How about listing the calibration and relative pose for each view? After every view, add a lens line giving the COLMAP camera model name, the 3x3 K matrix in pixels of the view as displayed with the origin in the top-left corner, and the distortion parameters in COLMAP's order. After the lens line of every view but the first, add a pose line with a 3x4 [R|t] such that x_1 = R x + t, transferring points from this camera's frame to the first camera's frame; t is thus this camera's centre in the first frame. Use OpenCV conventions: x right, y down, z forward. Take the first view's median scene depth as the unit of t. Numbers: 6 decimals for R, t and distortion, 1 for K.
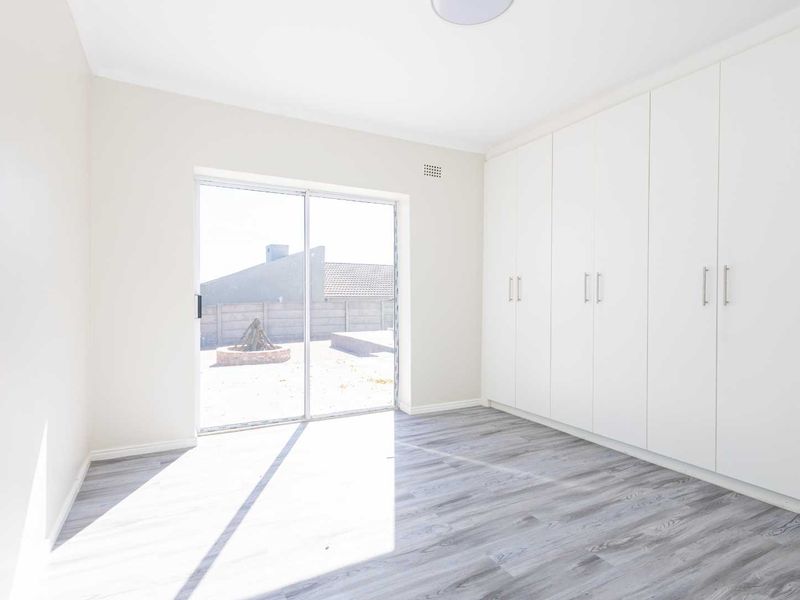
lens RADIAL K [[428.4, 0, 394.6], [0, 428.4, 300.6], [0, 0, 1]] dist [0.008071, -0.000172]
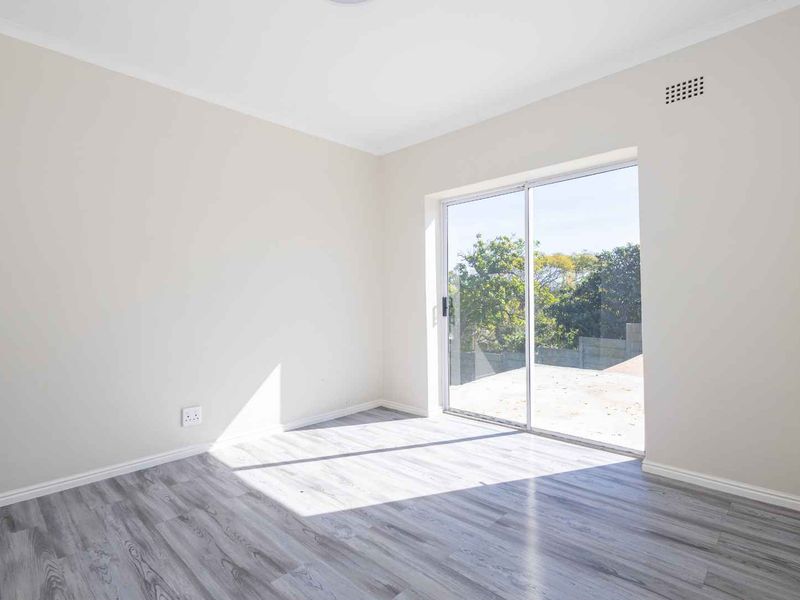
lens RADIAL K [[428.4, 0, 395.3], [0, 428.4, 301.1], [0, 0, 1]] dist [0.008071, -0.000172]
pose [[0.301946, -0.002508, -0.953322, 0.868441], [-0.000065, 0.999996, -0.002652, 0.002319], [0.953325, 0.000863, 0.301945, 0.652425]]
